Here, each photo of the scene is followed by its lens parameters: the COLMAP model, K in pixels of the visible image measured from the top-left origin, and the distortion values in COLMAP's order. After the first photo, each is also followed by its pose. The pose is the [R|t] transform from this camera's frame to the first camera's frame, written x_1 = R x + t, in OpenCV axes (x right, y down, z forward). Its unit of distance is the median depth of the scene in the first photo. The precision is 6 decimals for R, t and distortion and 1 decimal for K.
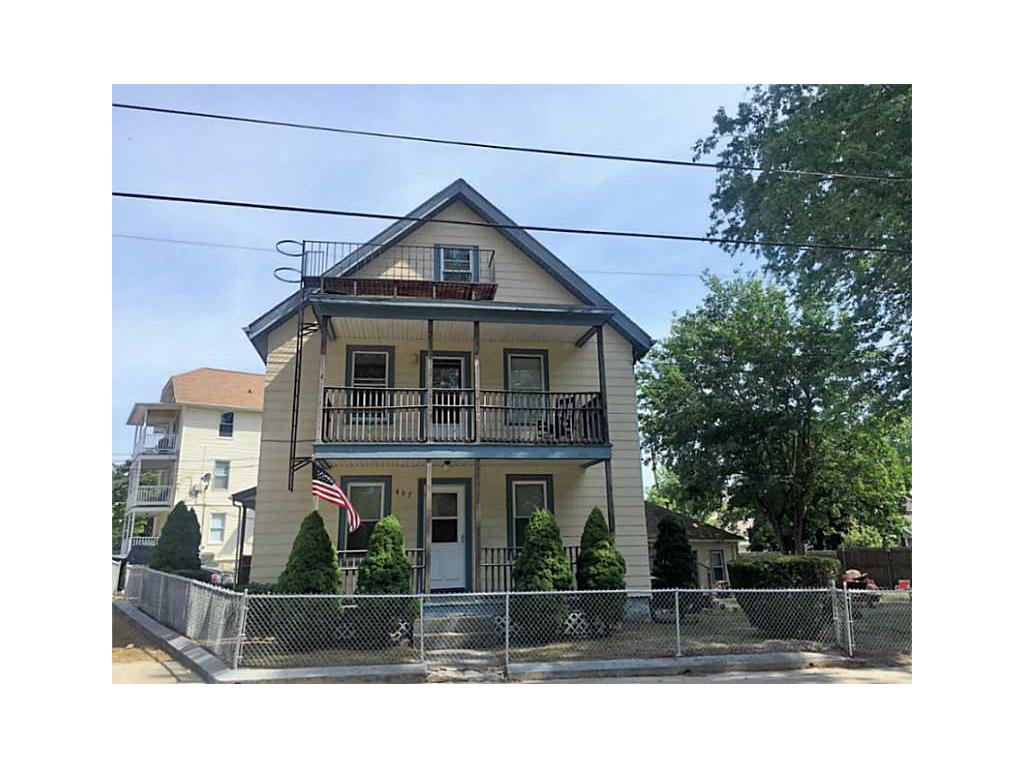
lens RADIAL K [[689.7, 0, 513.1], [0, 689.7, 372.6], [0, 0, 1]] dist [0.082914, -0.125303]
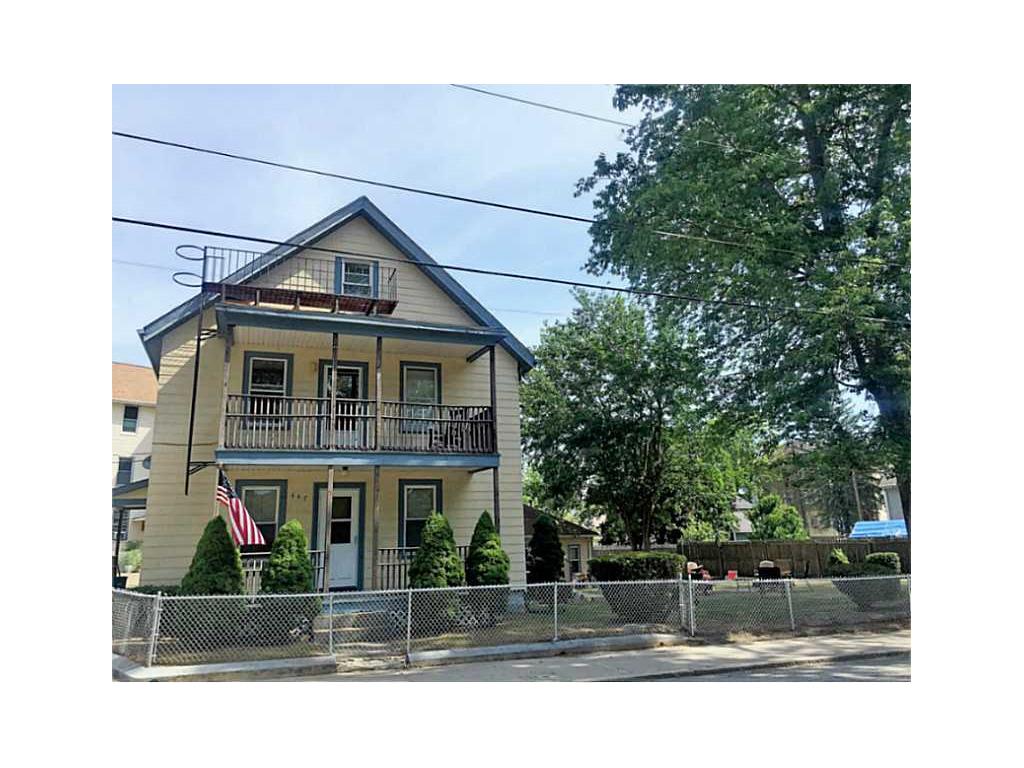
lens RADIAL K [[689.7, 0, 513.1], [0, 689.7, 372.6], [0, 0, 1]] dist [0.082914, -0.125303]
pose [[0.979863, 0.040818, 0.195453, -0.053213], [-0.042221, 0.999104, 0.003015, -0.028370], [-0.195155, -0.011207, 0.980708, -0.083702]]
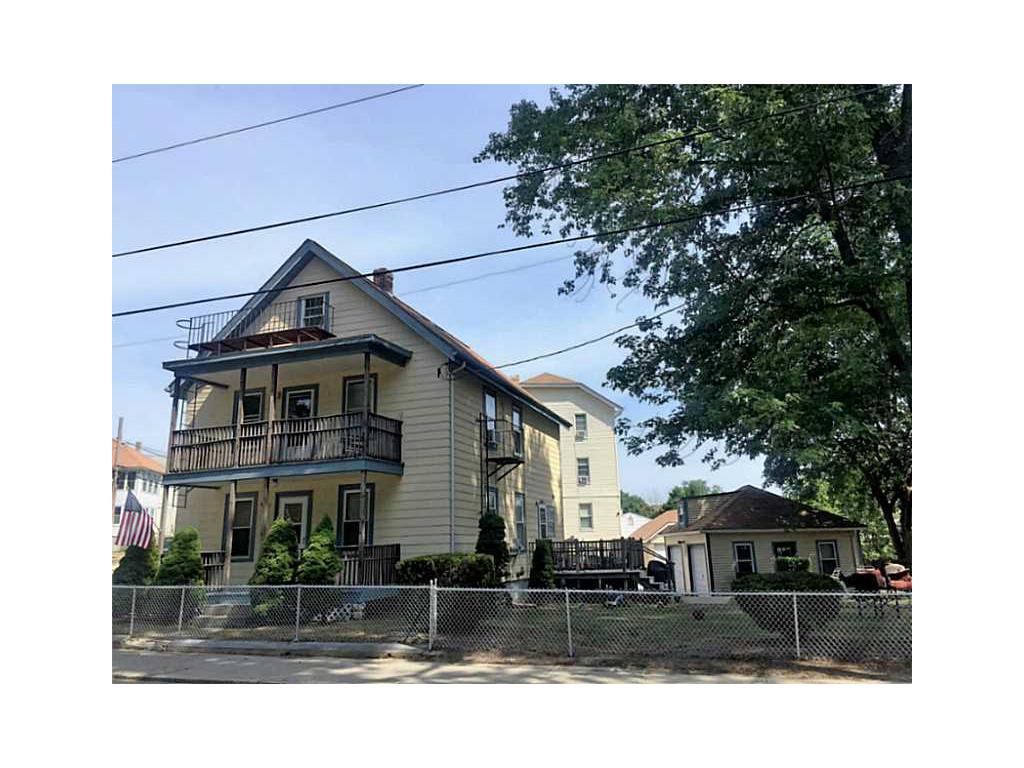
lens RADIAL K [[689.7, 0, 513.1], [0, 689.7, 372.6], [0, 0, 1]] dist [0.082914, -0.125303]
pose [[0.880814, -0.121378, -0.457640, 0.809706], [0.129483, 0.991486, -0.013753, 0.011348], [0.455413, -0.047143, 0.889031, 0.091206]]
